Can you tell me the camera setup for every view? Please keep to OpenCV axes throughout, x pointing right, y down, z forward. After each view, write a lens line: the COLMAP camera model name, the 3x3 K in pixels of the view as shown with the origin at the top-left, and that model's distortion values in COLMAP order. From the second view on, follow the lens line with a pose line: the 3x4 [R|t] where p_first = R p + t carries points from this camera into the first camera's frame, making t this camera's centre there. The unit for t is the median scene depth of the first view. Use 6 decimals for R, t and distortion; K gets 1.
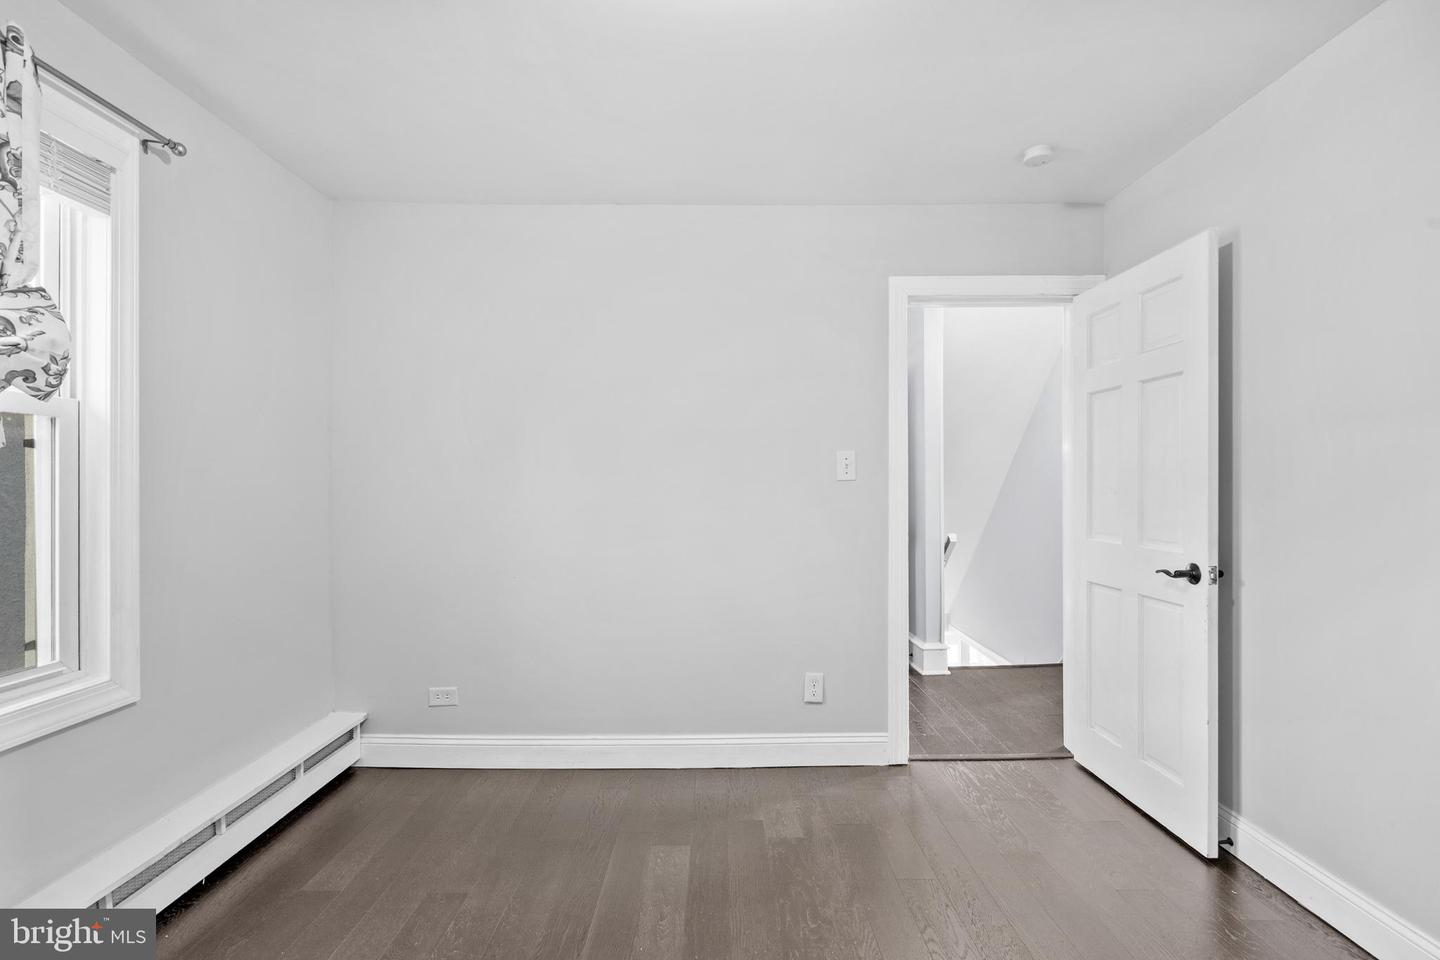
lens RADIAL K [[662.6, 0, 718.2], [0, 662.6, 484.7], [0, 0, 1]] dist [-0.002701, 0.000944]
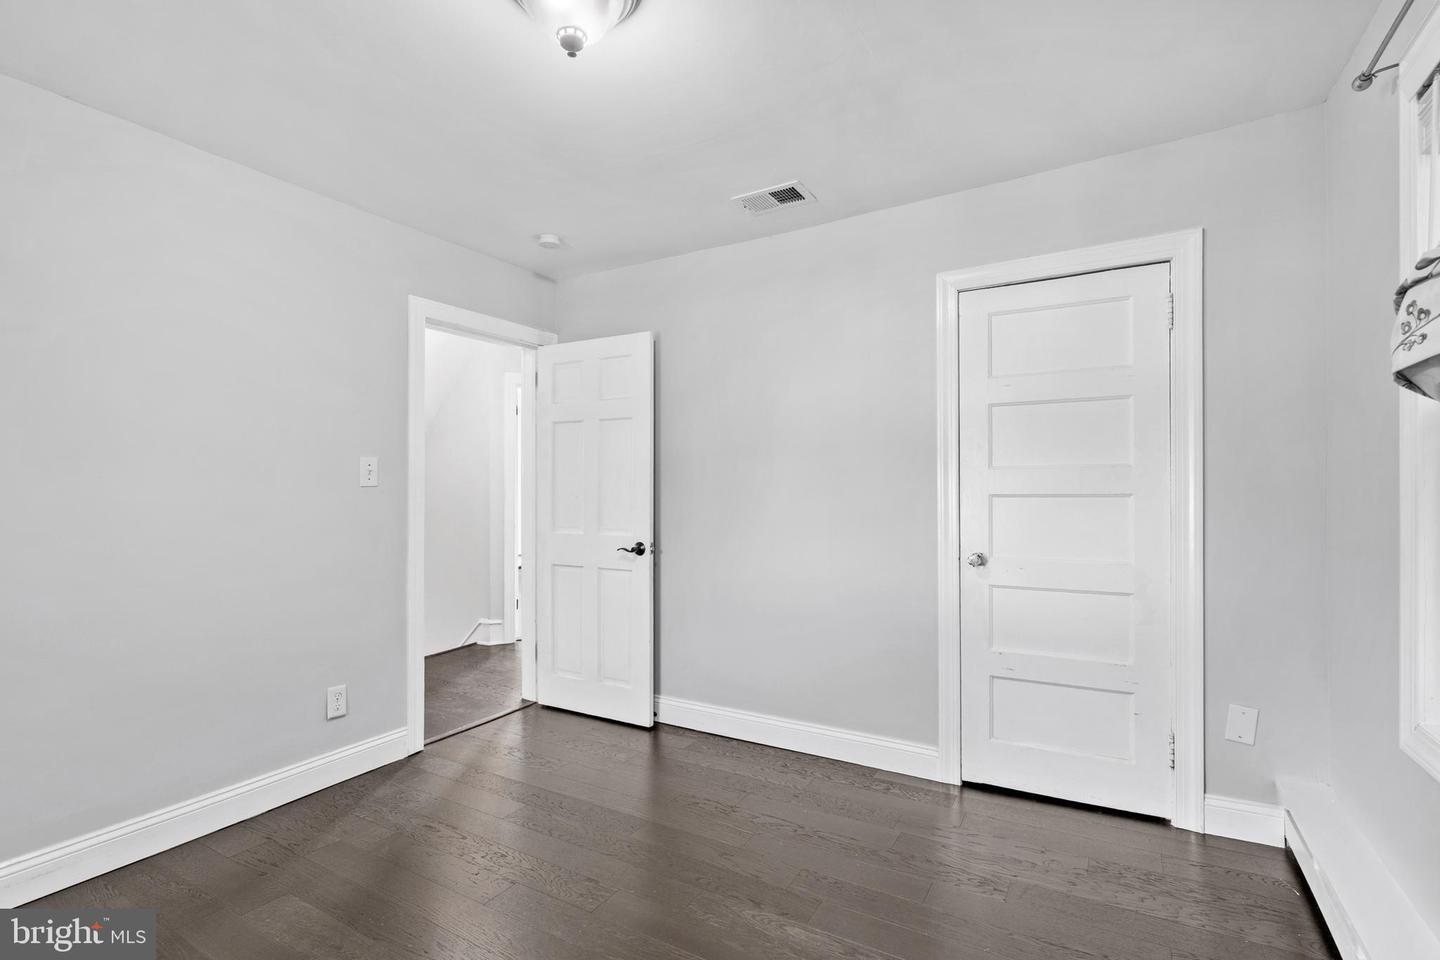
lens RADIAL K [[662.6, 0, 718.2], [0, 662.6, 484.7], [0, 0, 1]] dist [-0.002701, 0.000944]
pose [[0.520262, 0.010367, 0.853944, -0.408056], [-0.002181, 0.999939, -0.010811, 0.000436], [-0.854004, 0.003763, 0.520253, 0.026683]]
